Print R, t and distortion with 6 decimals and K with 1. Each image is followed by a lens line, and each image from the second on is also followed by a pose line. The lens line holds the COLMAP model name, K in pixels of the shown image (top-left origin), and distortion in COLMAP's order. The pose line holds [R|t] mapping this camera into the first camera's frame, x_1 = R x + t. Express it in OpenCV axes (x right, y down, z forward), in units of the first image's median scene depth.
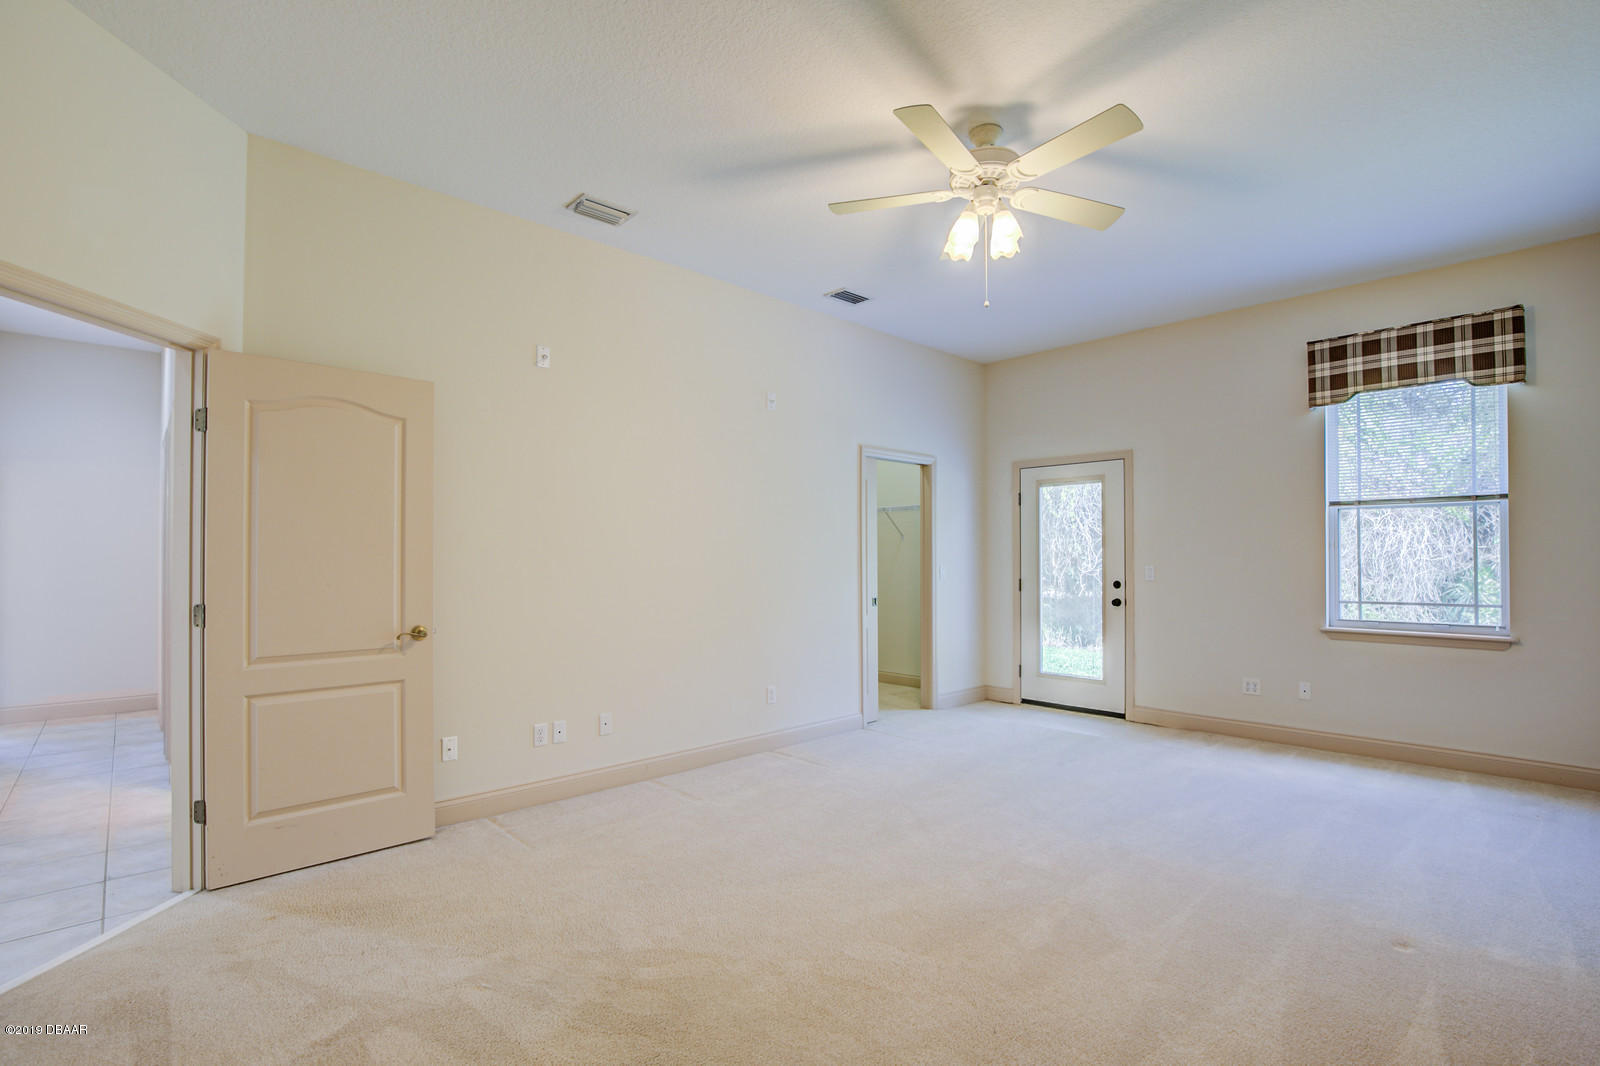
lens RADIAL K [[731.4, 0, 797.0], [0, 731.4, 545.2], [0, 0, 1]] dist [-0.032731, -0.000968]
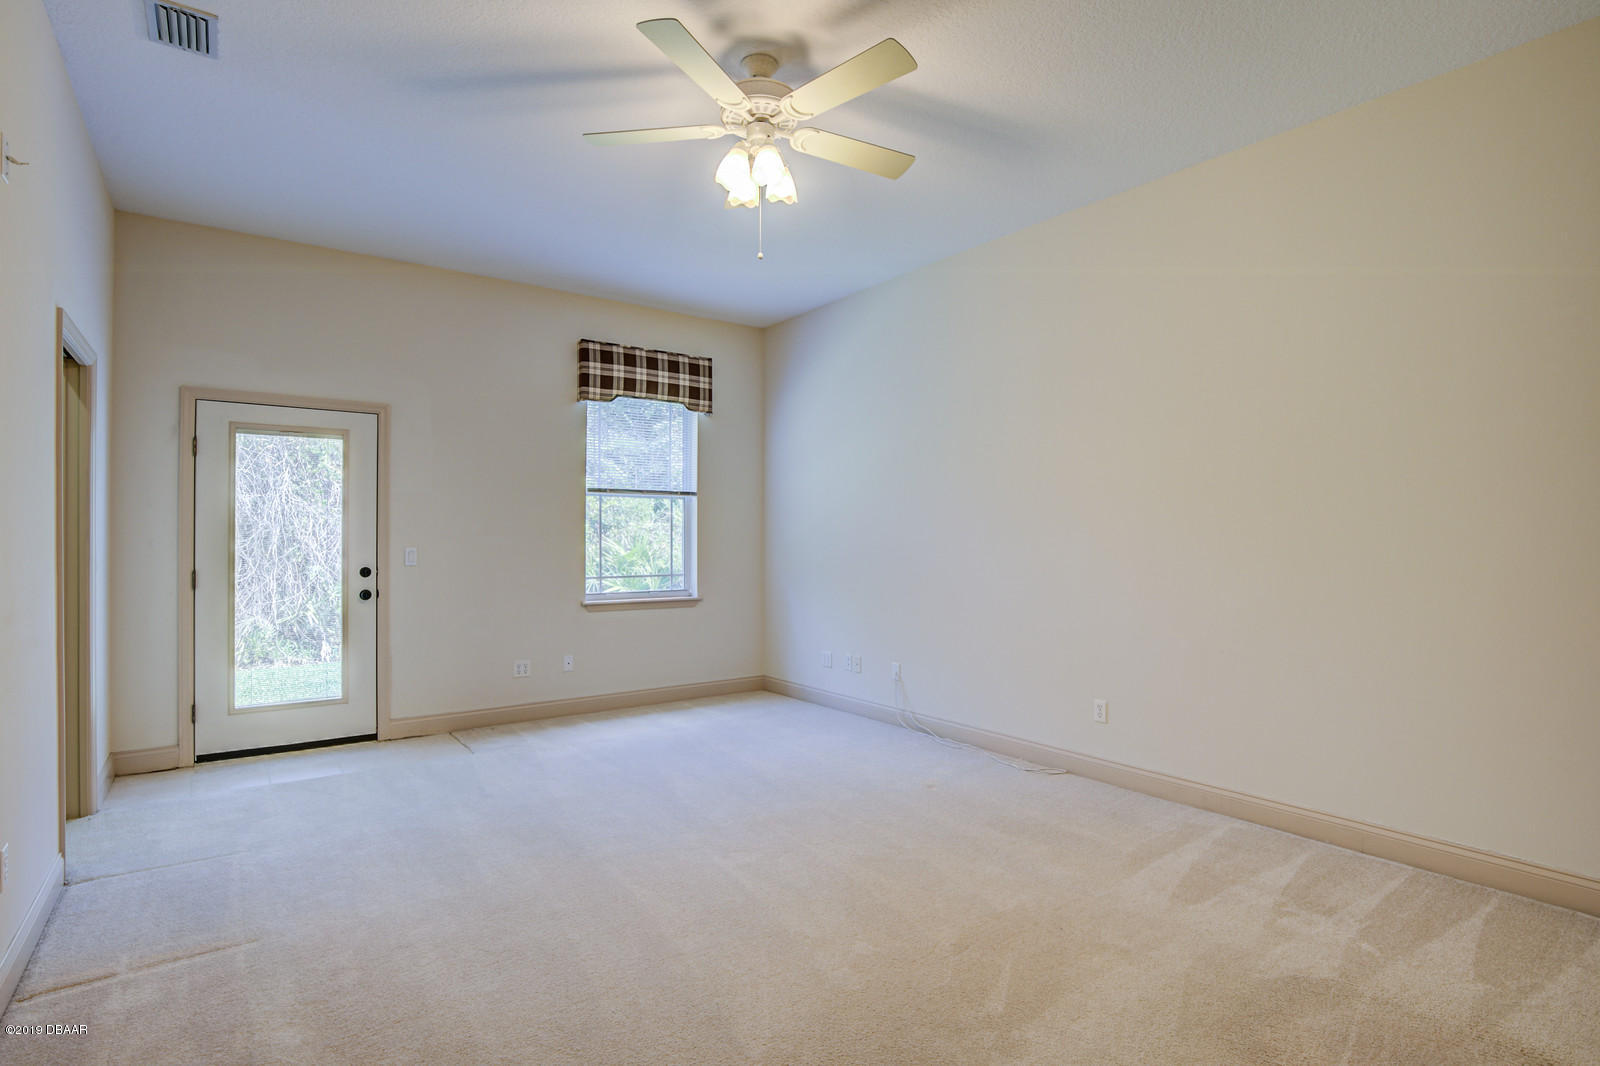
lens RADIAL K [[816.7, 0, 797.9], [0, 816.7, 533.0], [0, 0, 1]] dist [-0.006447, -0.000559]
pose [[0.115553, 0.006576, 0.993280, -0.468953], [-0.019069, 0.999808, -0.004400, 0.008202], [-0.993118, -0.018432, 0.115657, 0.530014]]
